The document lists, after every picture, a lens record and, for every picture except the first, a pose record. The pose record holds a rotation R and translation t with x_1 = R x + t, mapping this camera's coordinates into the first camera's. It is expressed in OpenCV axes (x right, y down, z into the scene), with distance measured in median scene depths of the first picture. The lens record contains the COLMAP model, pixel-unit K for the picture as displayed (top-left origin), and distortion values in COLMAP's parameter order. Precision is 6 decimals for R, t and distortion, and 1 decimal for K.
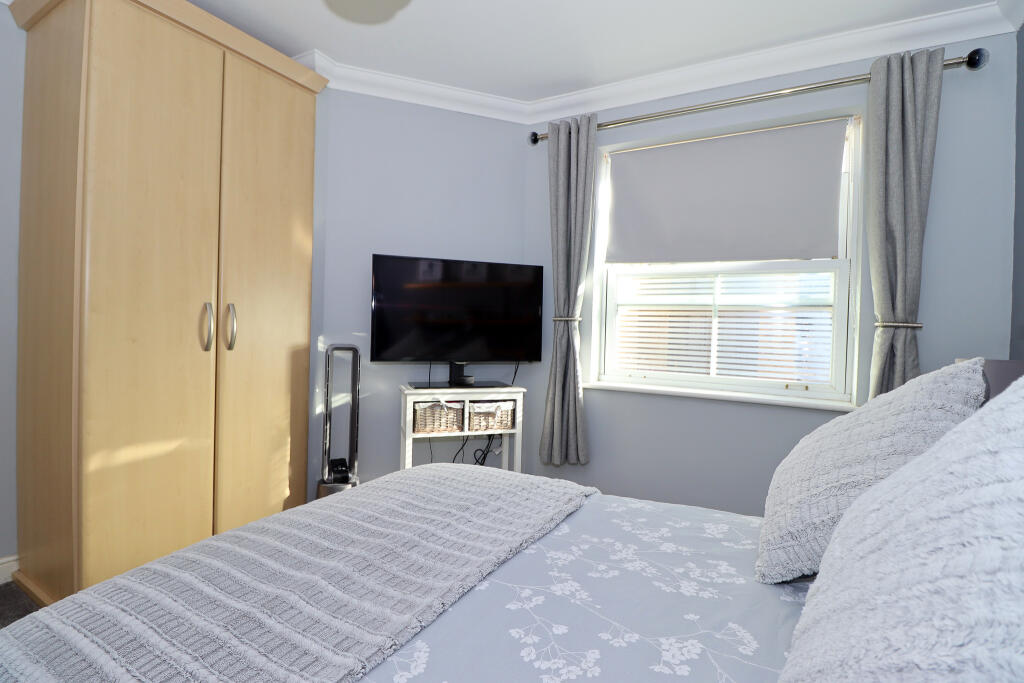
lens RADIAL K [[480.3, 0, 512.8], [0, 480.3, 336.7], [0, 0, 1]] dist [-0.001273, -0.012588]
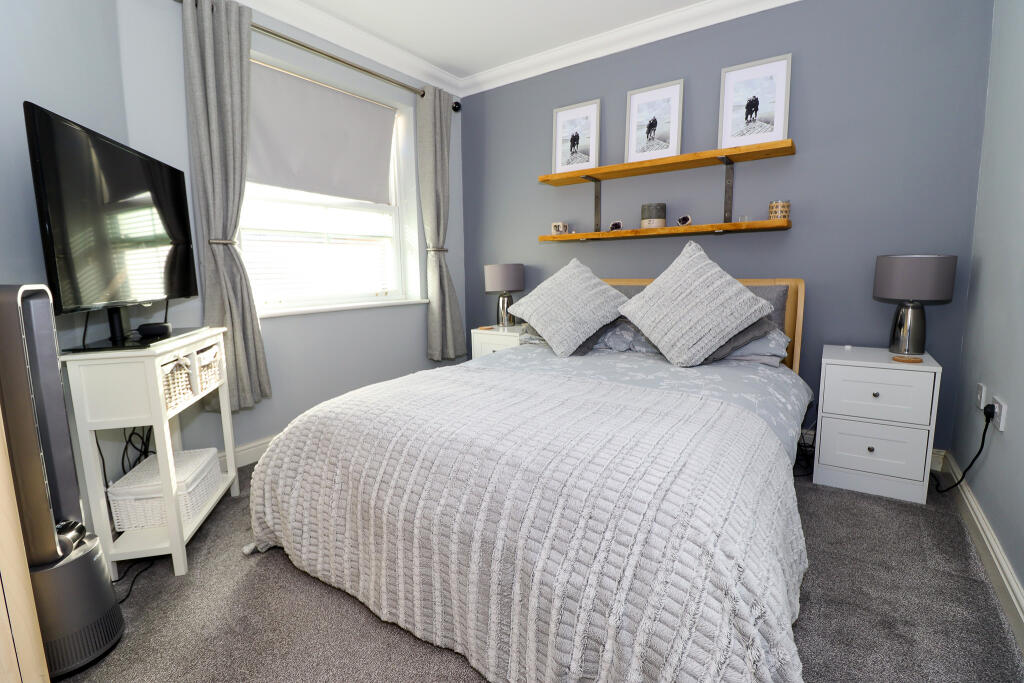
lens RADIAL K [[473.1, 0, 511.3], [0, 473.1, 325.1], [0, 0, 1]] dist [-0.002258, -0.011403]
pose [[0.105471, -0.149989, 0.983046, -0.733618], [0.028975, 0.988603, 0.147728, 0.000363], [-0.994000, 0.012902, 0.108615, 0.440200]]
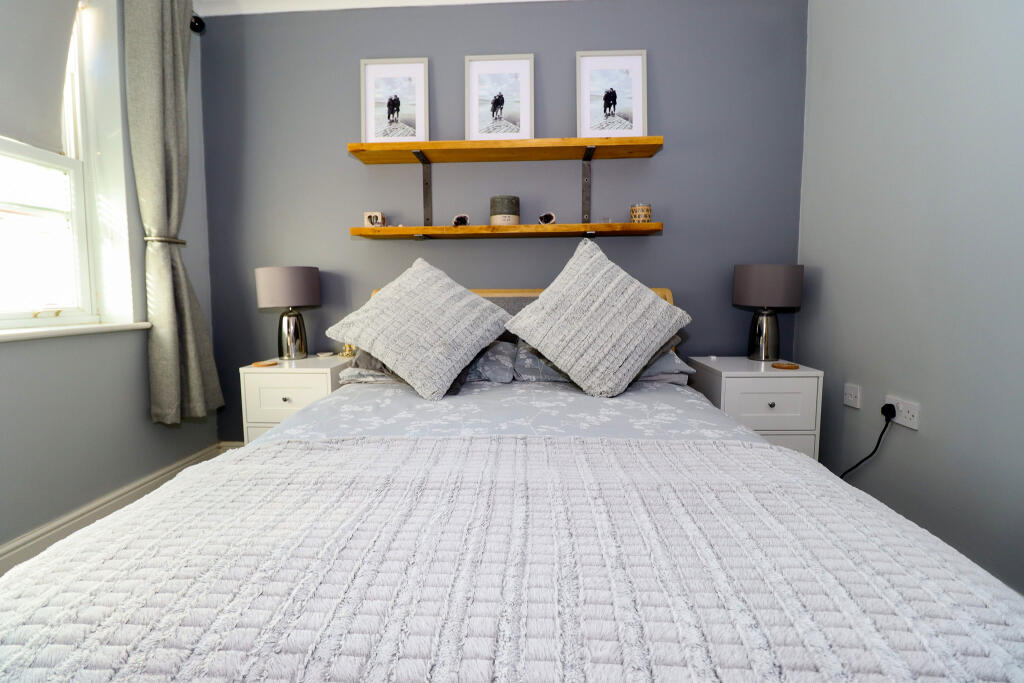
lens RADIAL K [[473.1, 0, 511.3], [0, 473.1, 325.1], [0, 0, 1]] dist [-0.002258, -0.011403]
pose [[-0.440166, -0.096527, 0.892713, -0.394591], [-0.000949, 0.994254, 0.107039, 0.040254], [-0.897916, 0.046268, -0.437728, 0.625007]]
